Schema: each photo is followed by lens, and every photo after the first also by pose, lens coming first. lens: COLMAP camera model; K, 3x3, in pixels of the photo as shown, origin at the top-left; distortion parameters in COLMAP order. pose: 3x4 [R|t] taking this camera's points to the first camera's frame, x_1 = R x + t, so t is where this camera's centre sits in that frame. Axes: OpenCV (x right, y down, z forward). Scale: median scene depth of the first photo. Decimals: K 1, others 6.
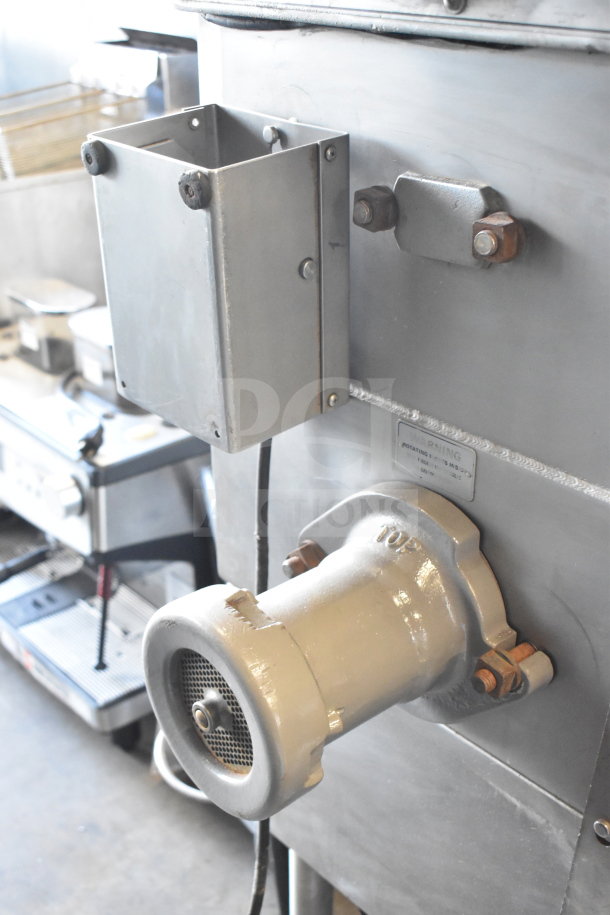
lens RADIAL K [[1102.1, 0, 296.1], [0, 1102.1, 454.4], [0, 0, 1]] dist [-0.048460, 0.000000]
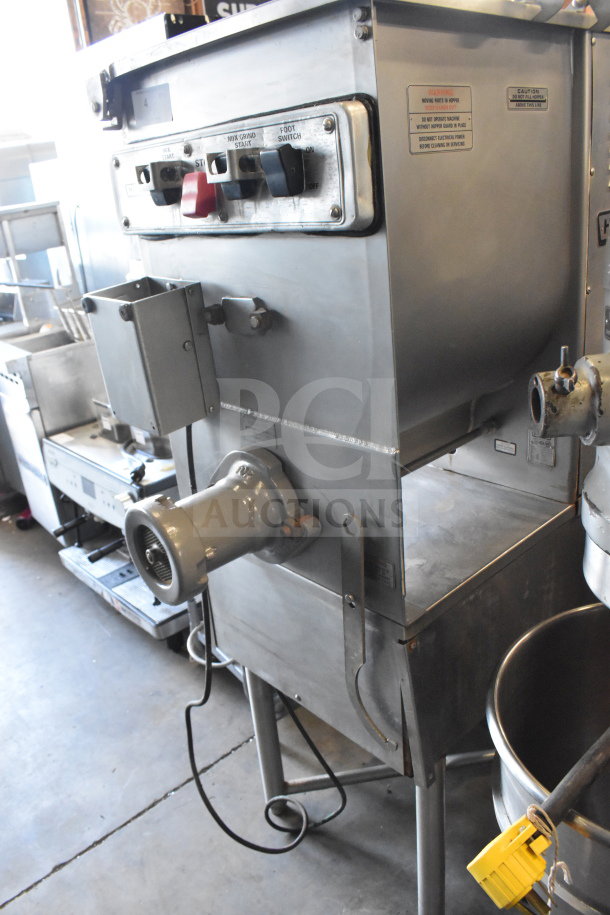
lens RADIAL K [[708.7, 0, 304.8], [0, 708.7, 459.7], [0, 0, 1]] dist [-0.093982, 0.018281]
pose [[0.995883, -0.089497, -0.014366, 0.224920], [0.088162, 0.993210, -0.075900, 0.166175], [0.021062, 0.074321, 0.997012, -0.326155]]
